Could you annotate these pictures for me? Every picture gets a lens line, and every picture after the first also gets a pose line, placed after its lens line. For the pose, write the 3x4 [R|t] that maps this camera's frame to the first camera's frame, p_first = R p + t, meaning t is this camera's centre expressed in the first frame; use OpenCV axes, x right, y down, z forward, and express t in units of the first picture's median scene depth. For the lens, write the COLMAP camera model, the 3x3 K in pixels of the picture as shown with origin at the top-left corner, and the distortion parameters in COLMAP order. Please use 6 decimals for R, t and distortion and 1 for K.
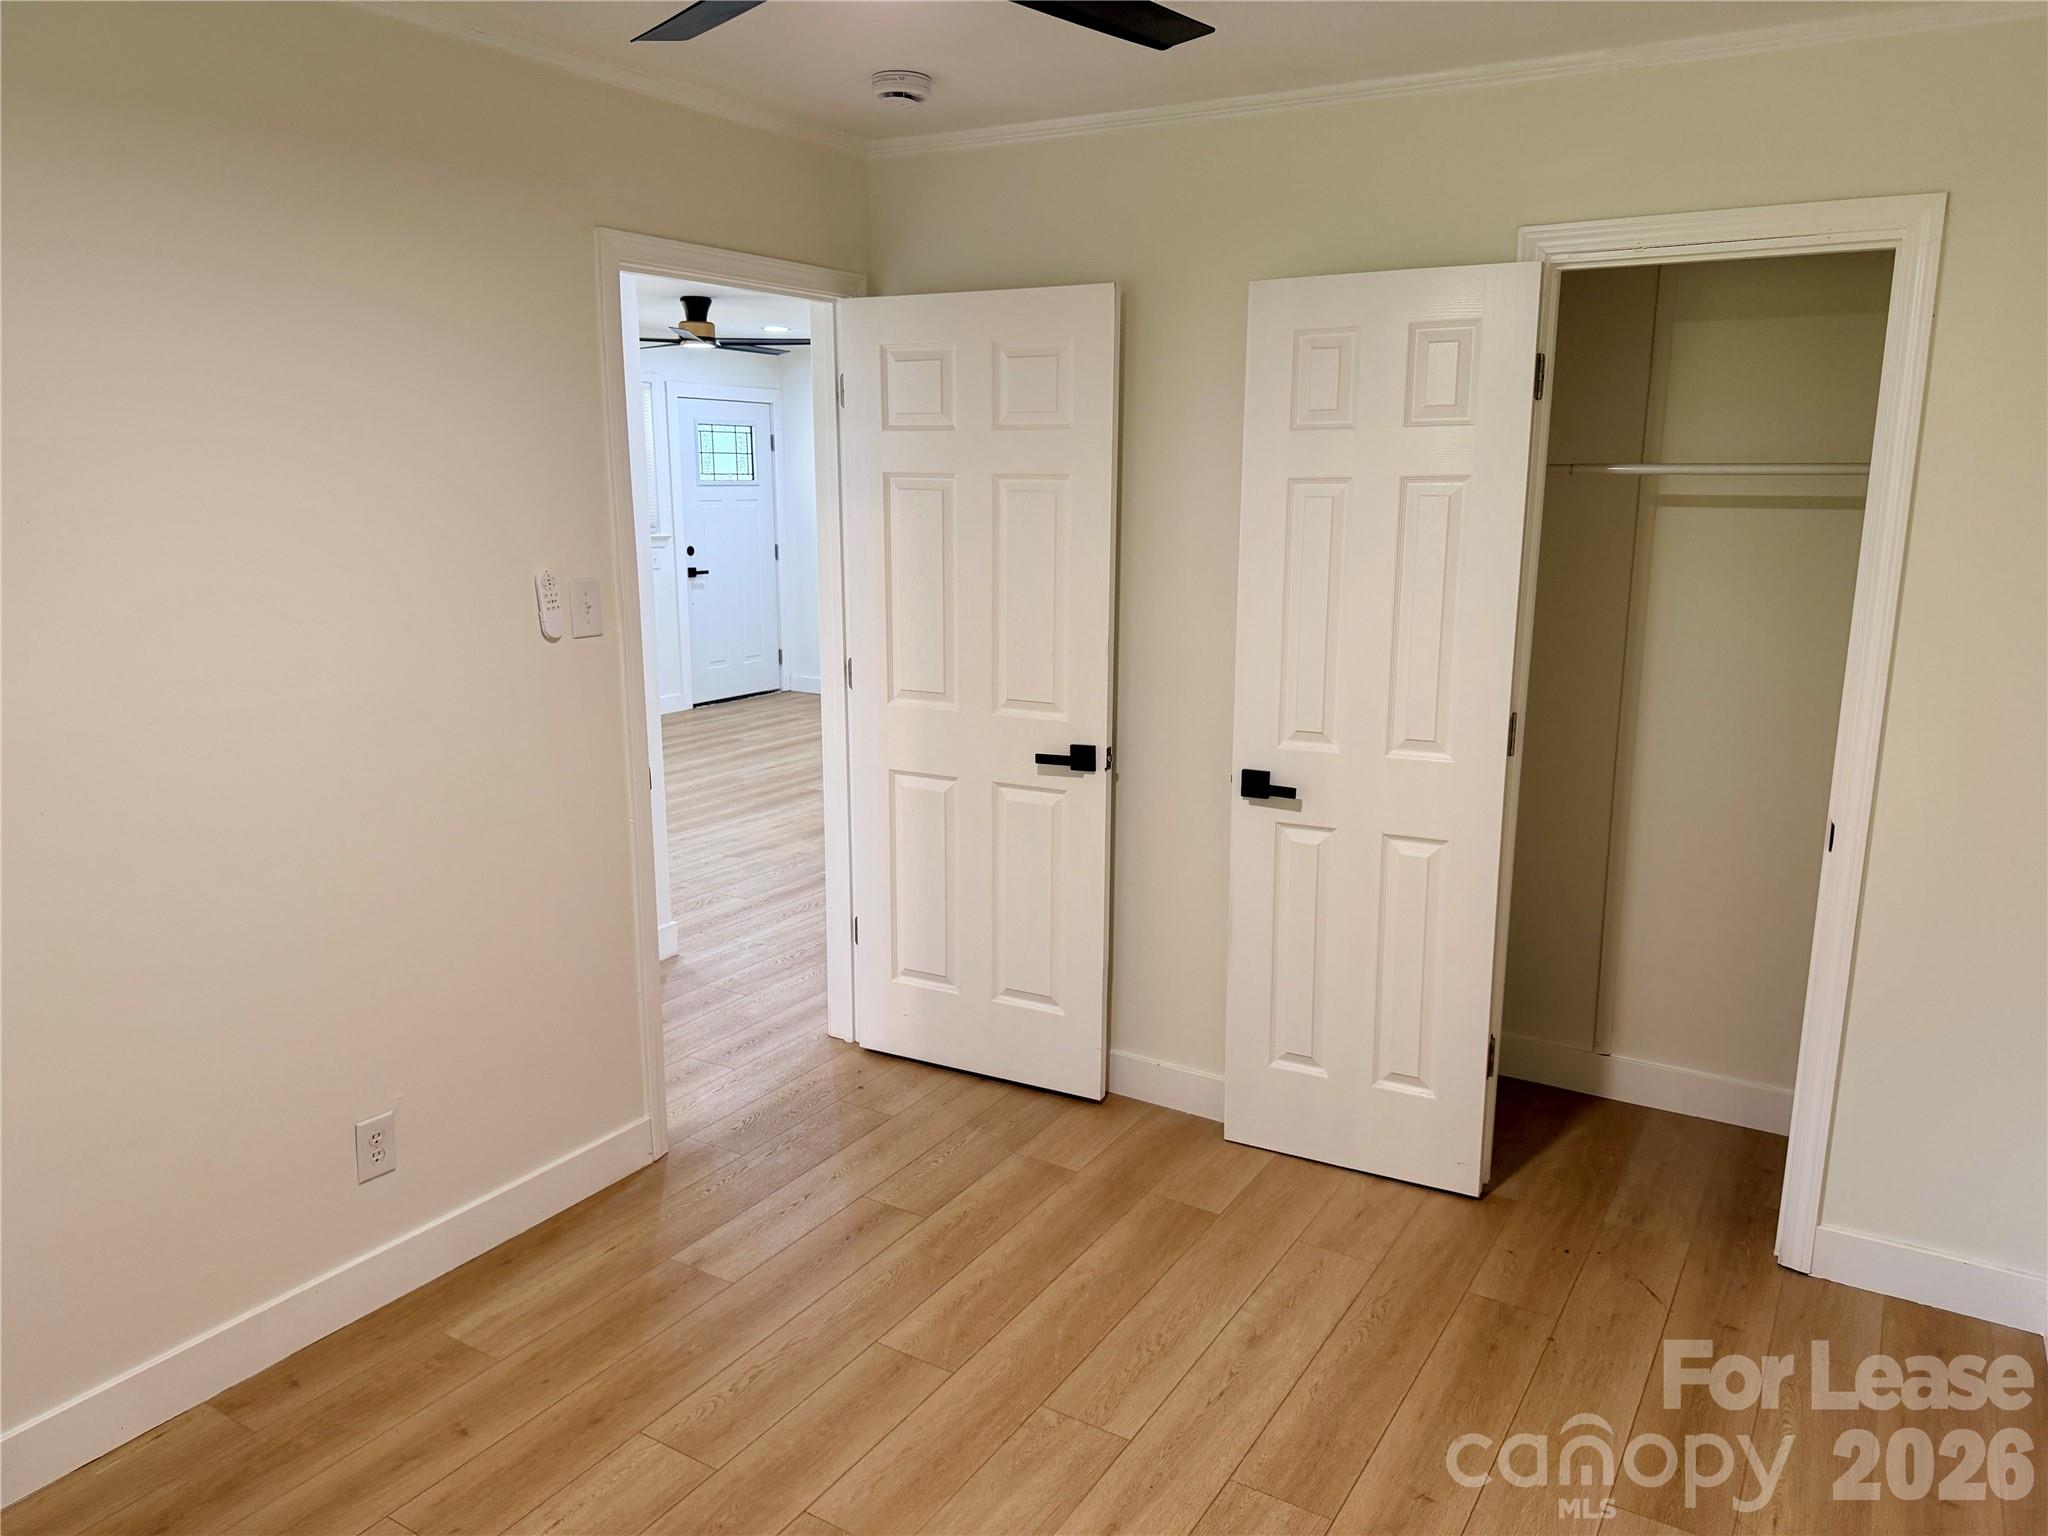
lens RADIAL K [[1464.2, 0, 1032.1], [0, 1464.2, 766.0], [0, 0, 1]] dist [0.093081, -0.121280]
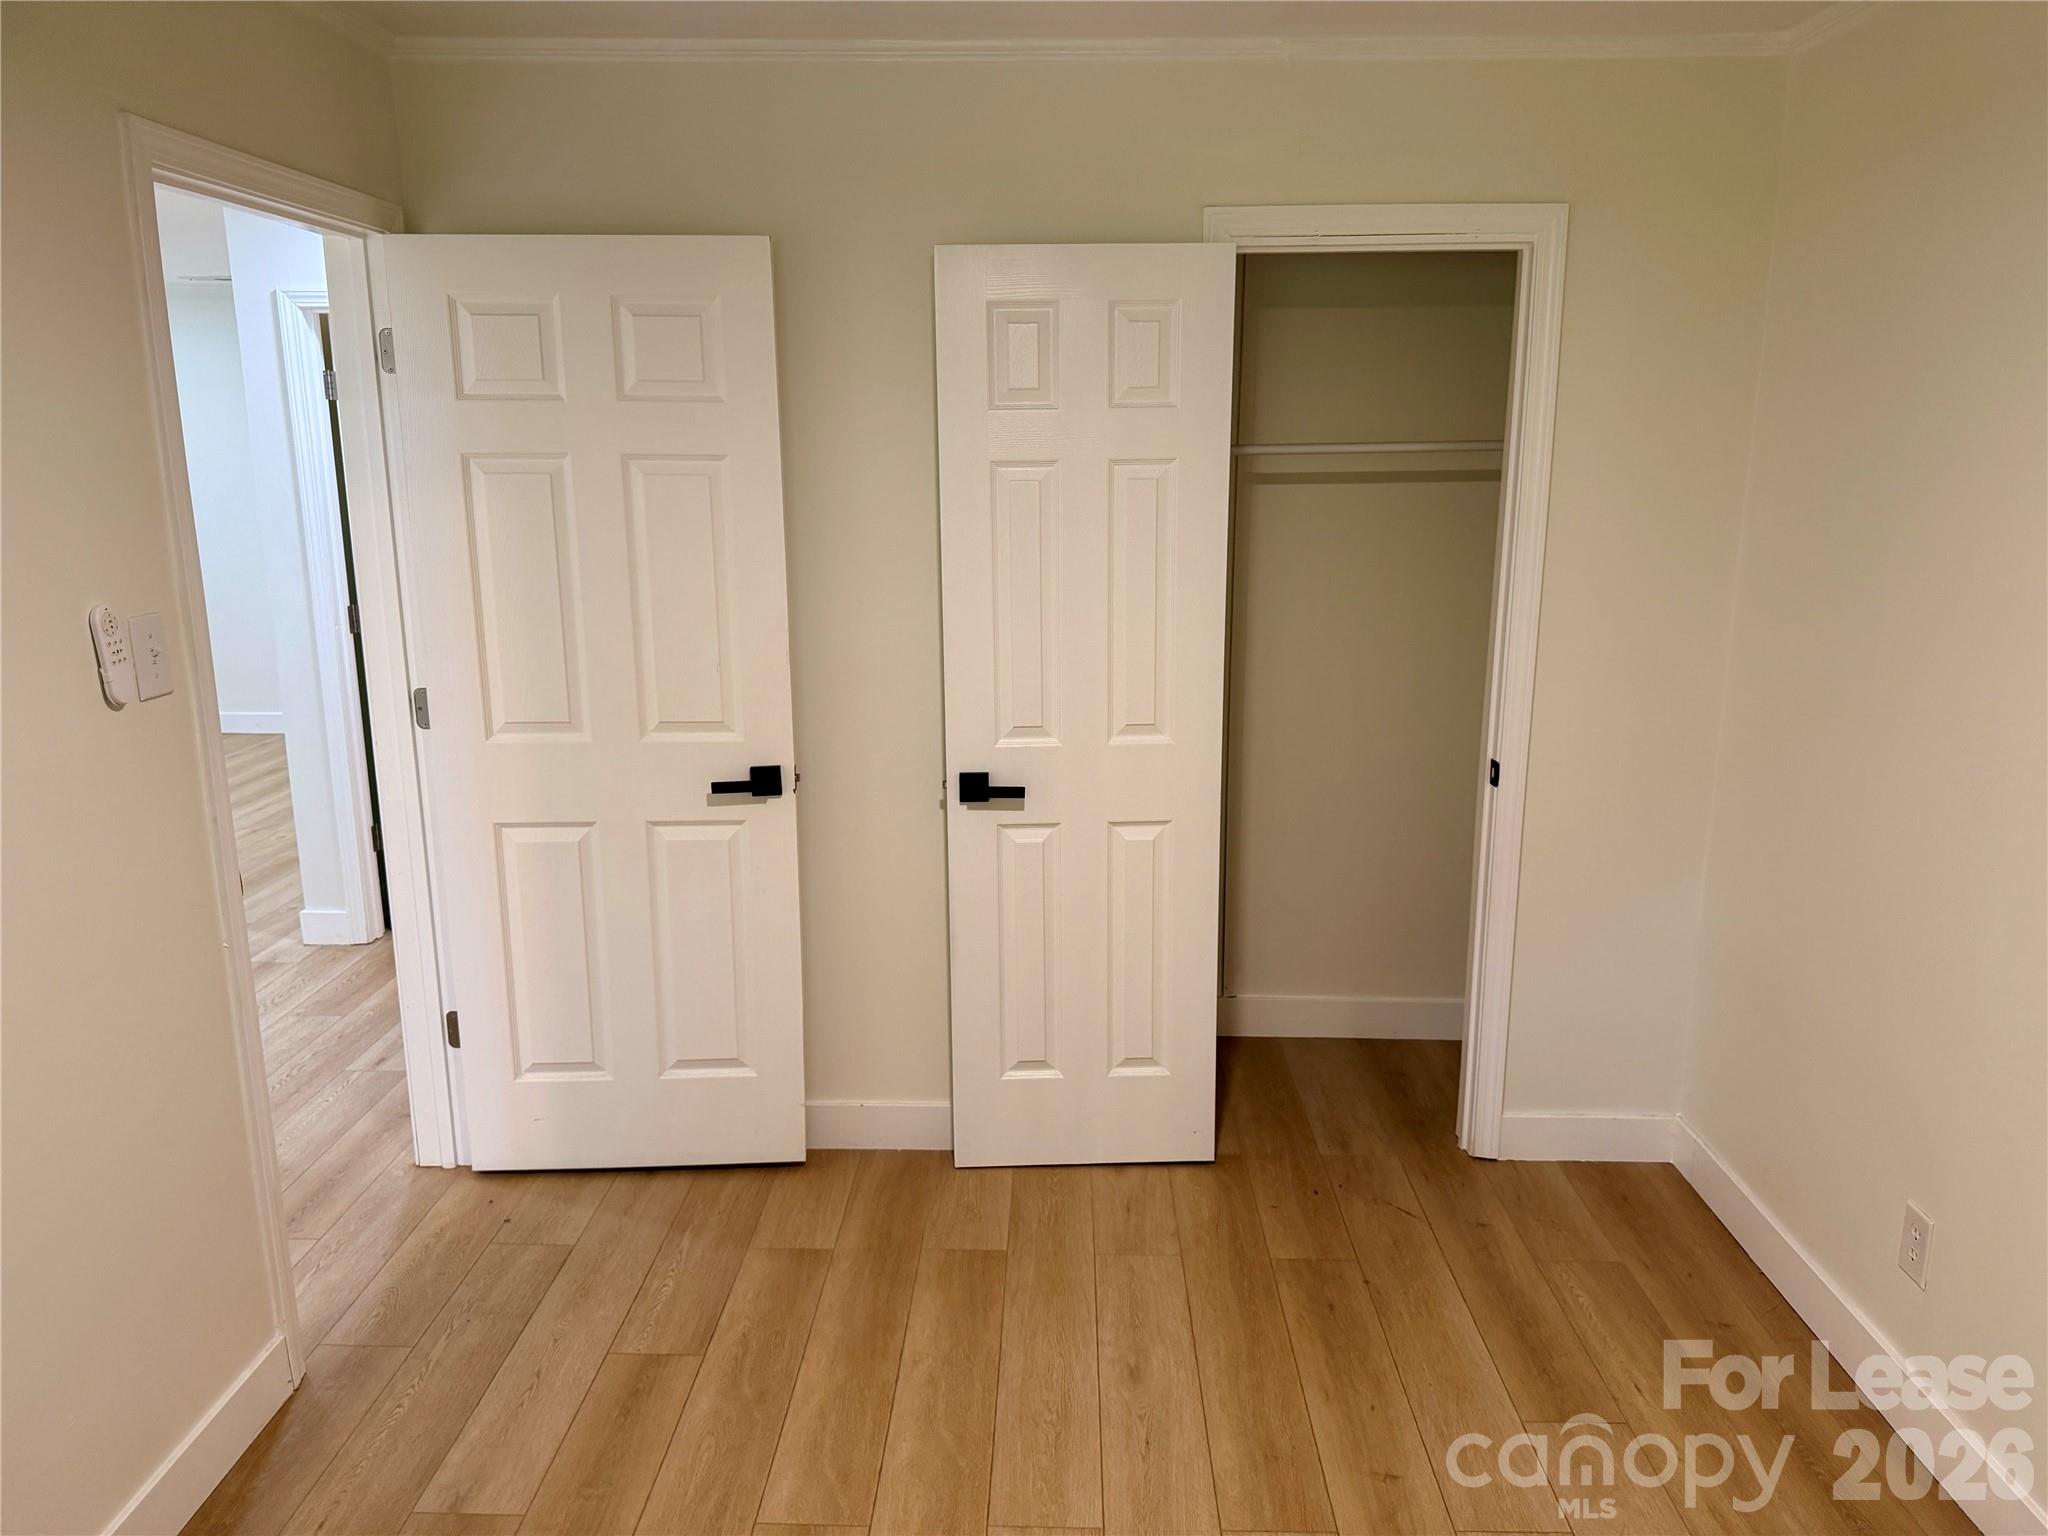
lens RADIAL K [[1464.2, 0, 1077.4], [0, 1464.2, 759.2], [0, 0, 1]] dist [0.093081, -0.121280]
pose [[0.867341, -0.111948, 0.484961, -0.245042], [0.107071, 0.993531, 0.037851, -0.034229], [-0.486061, 0.019096, 0.873716, 0.152858]]
